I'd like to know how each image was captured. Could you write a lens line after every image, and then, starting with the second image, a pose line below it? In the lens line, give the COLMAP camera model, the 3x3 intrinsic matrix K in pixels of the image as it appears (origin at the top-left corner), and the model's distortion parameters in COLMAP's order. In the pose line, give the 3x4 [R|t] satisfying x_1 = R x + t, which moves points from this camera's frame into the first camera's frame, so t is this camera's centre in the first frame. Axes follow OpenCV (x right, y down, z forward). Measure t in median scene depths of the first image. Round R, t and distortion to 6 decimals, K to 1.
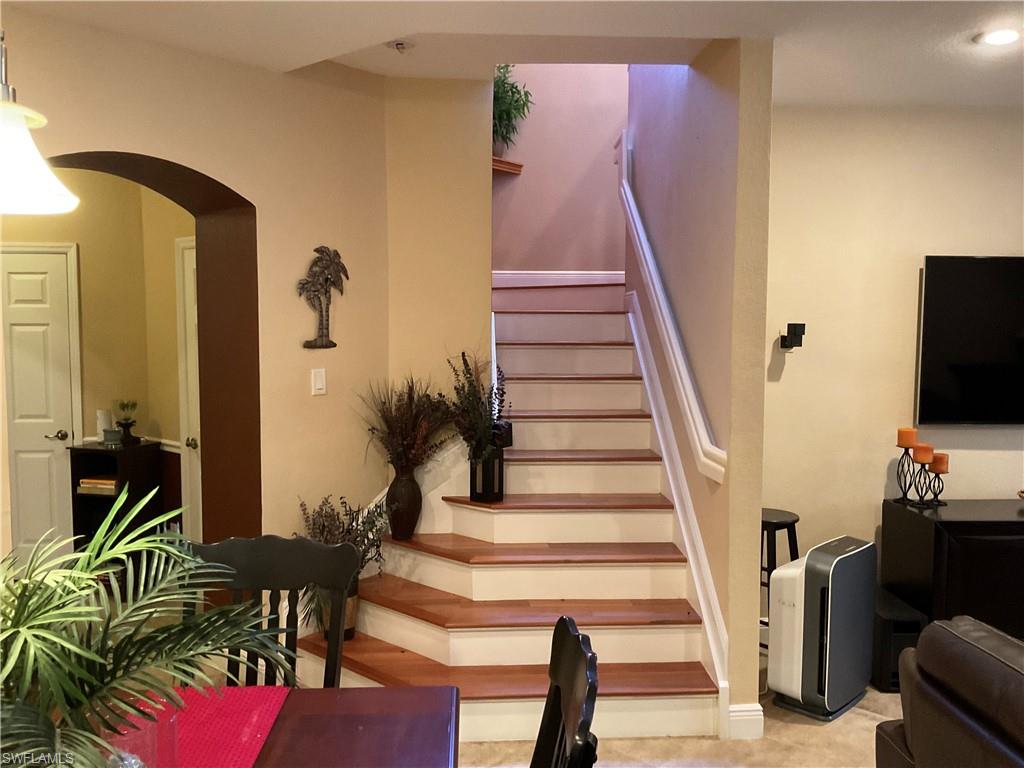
lens RADIAL K [[850.2, 0, 510.0], [0, 850.2, 389.0], [0, 0, 1]] dist [0.049645, -0.089611]
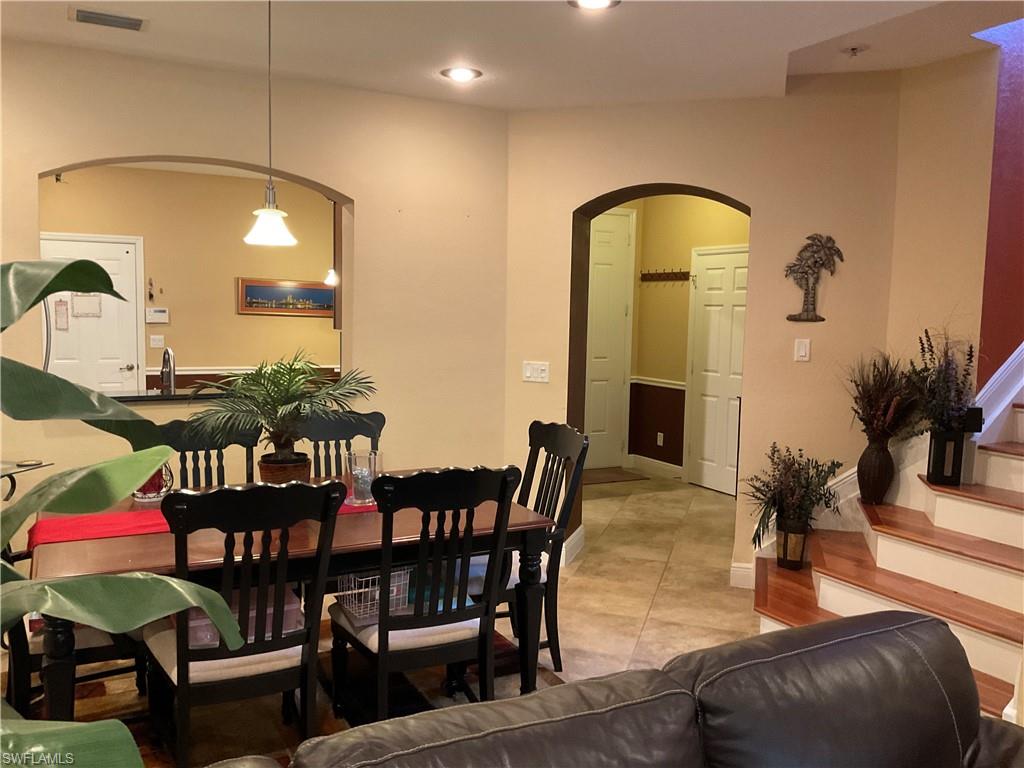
lens RADIAL K [[850.2, 0, 481.4], [0, 850.2, 381.3], [0, 0, 1]] dist [0.049645, -0.089611]
pose [[0.414788, 0.084813, -0.905957, 0.658157], [-0.089956, 0.994591, 0.051925, 0.012787], [0.905460, 0.059958, 0.420174, 0.110078]]
